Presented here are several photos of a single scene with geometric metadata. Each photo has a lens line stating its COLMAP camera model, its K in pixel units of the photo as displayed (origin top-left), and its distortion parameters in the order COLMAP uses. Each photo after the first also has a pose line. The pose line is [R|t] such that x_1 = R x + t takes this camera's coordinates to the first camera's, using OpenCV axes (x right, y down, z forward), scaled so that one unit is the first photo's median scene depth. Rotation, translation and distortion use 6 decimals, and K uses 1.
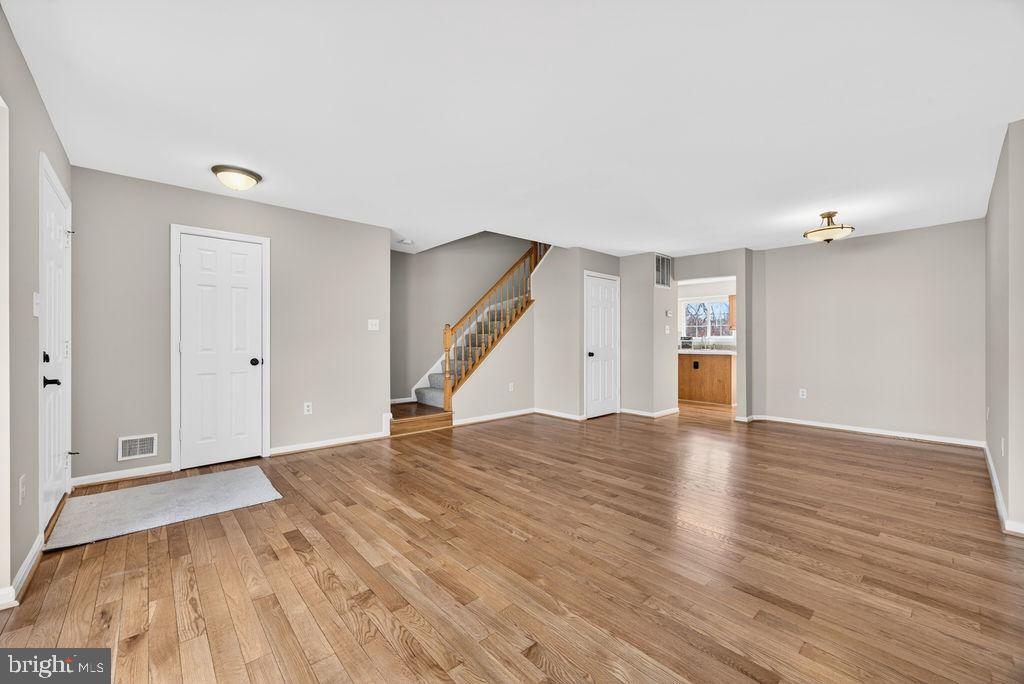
lens RADIAL K [[398.3, 0, 519.0], [0, 398.3, 338.8], [0, 0, 1]] dist [-0.002175, 0.000519]
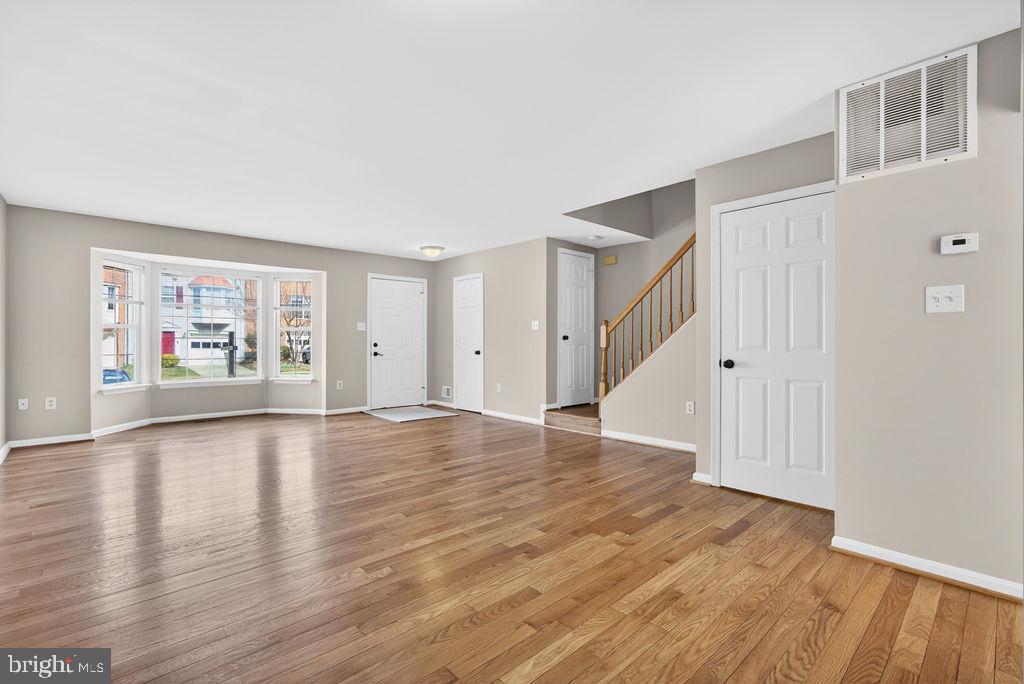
lens RADIAL K [[465.0, 0, 522.5], [0, 465.0, 341.2], [0, 0, 1]] dist [-0.009081, 0.002988]
pose [[0.029740, -0.001161, -0.999557, 1.205218], [0.008848, 0.999960, -0.000898, 0.016073], [0.999518, -0.008817, 0.029749, 1.134246]]
